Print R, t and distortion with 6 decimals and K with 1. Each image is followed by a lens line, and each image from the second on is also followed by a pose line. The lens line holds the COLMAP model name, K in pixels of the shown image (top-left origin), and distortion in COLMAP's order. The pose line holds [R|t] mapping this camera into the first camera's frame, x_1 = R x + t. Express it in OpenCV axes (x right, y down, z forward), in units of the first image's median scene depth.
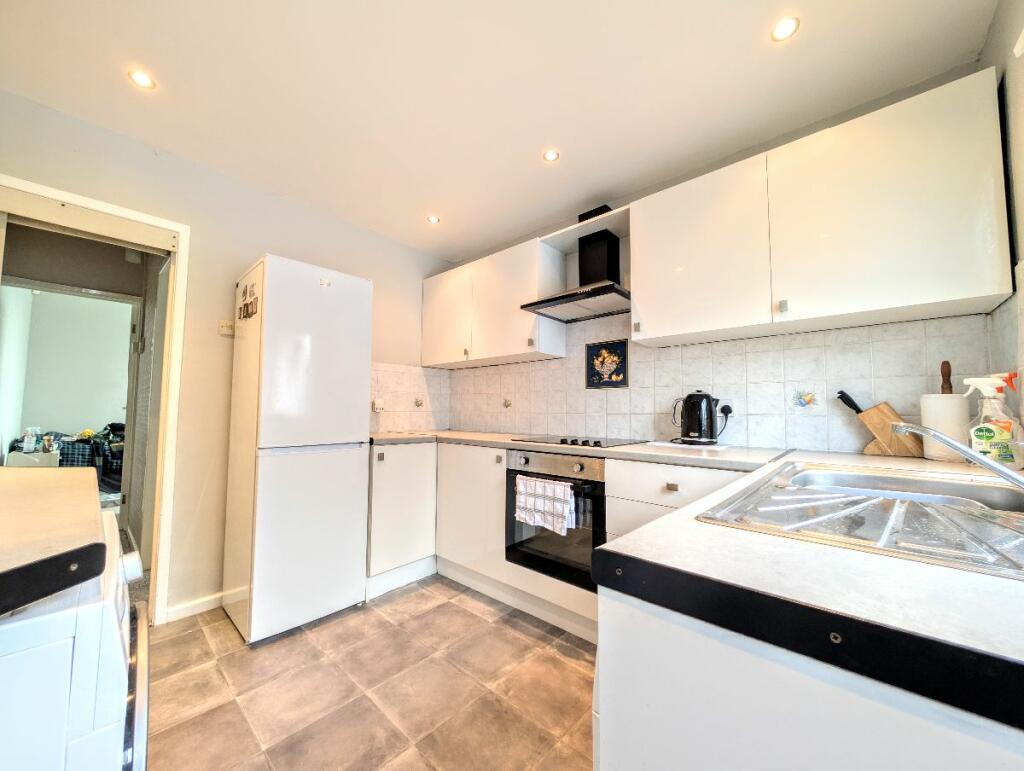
lens RADIAL K [[387.9, 0, 515.0], [0, 387.9, 387.5], [0, 0, 1]] dist [0.001045, 0.000152]
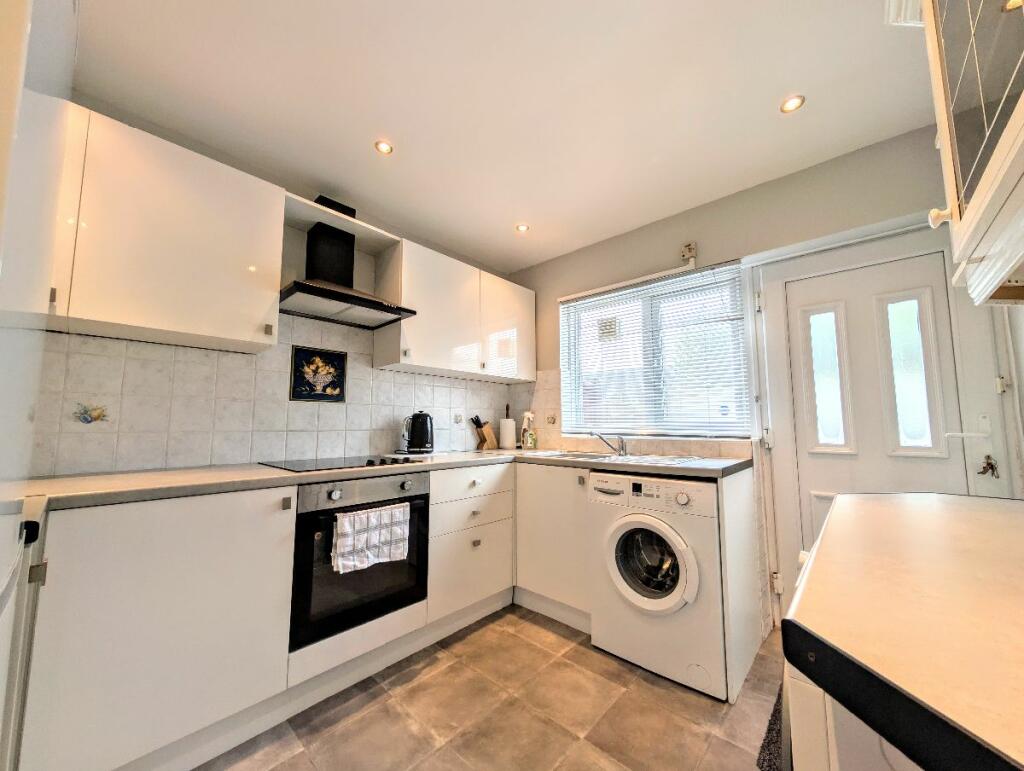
lens RADIAL K [[387.9, 0, 515.0], [0, 387.9, 387.5], [0, 0, 1]] dist [0.001045, 0.000152]
pose [[-0.011281, 0.094430, 0.995468, -0.794371], [-0.058326, 0.993774, -0.094930, 0.033621], [-0.998234, -0.059132, -0.005703, 0.689927]]
